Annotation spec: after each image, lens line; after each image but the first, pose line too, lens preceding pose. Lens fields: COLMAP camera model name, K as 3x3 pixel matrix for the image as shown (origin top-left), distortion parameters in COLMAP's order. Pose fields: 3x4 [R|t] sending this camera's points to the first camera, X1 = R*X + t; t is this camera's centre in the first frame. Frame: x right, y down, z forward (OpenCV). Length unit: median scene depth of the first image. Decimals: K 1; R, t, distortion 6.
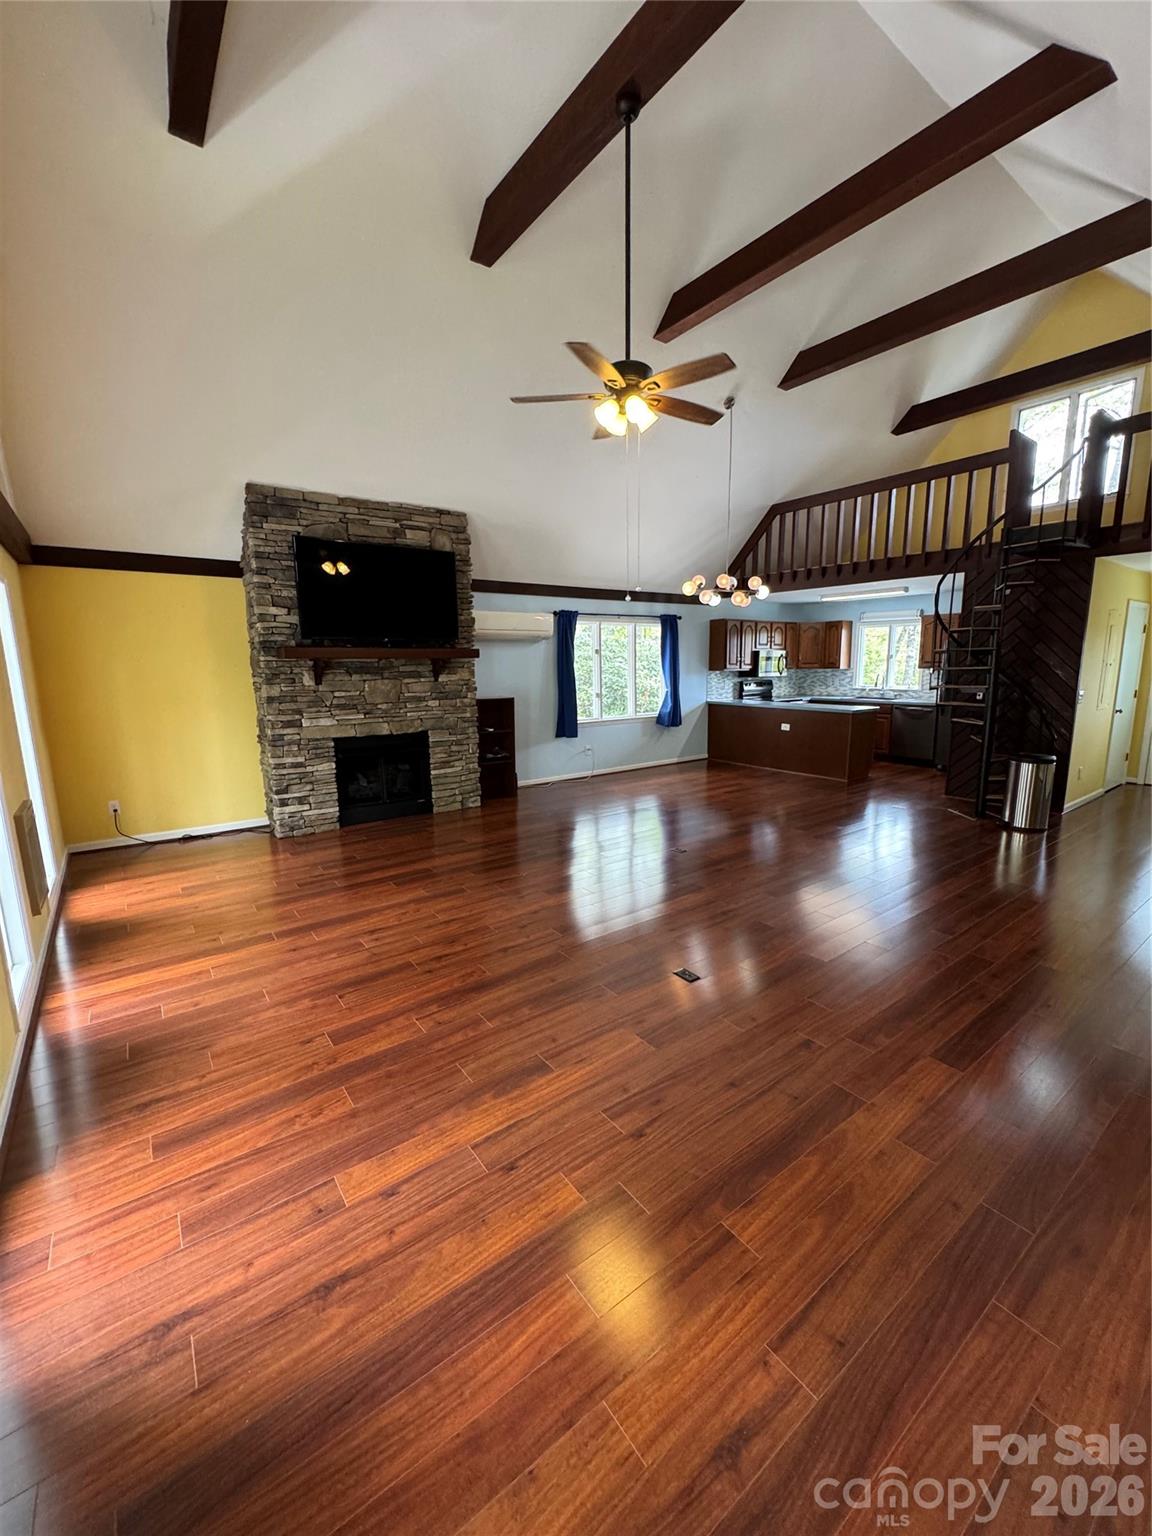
lens RADIAL K [[613.5, 0, 576.9], [0, 613.5, 765.3], [0, 0, 1]] dist [-0.005556, 0.000299]
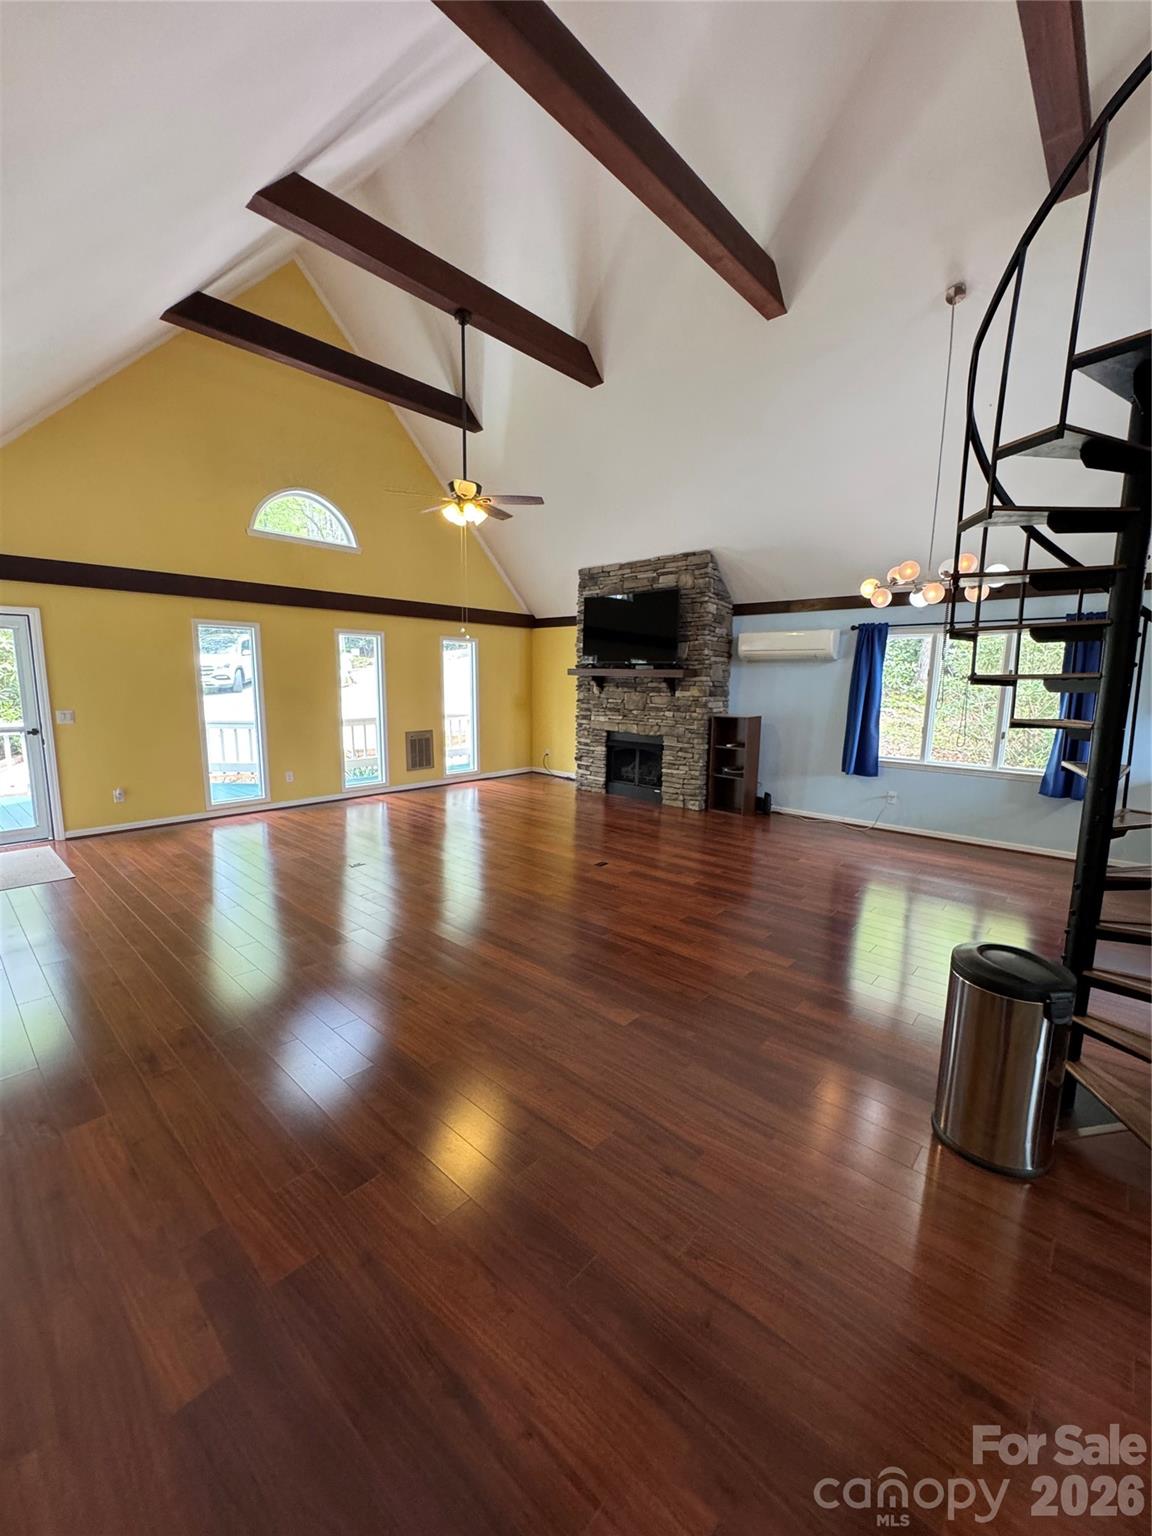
lens RADIAL K [[613.5, 0, 576.3], [0, 613.5, 770.3], [0, 0, 1]] dist [-0.005556, 0.000299]
pose [[0.189064, 0.161178, -0.968647, 0.900862], [-0.181284, 0.975211, 0.126887, -0.110003], [0.965086, 0.151610, 0.213596, 0.563466]]
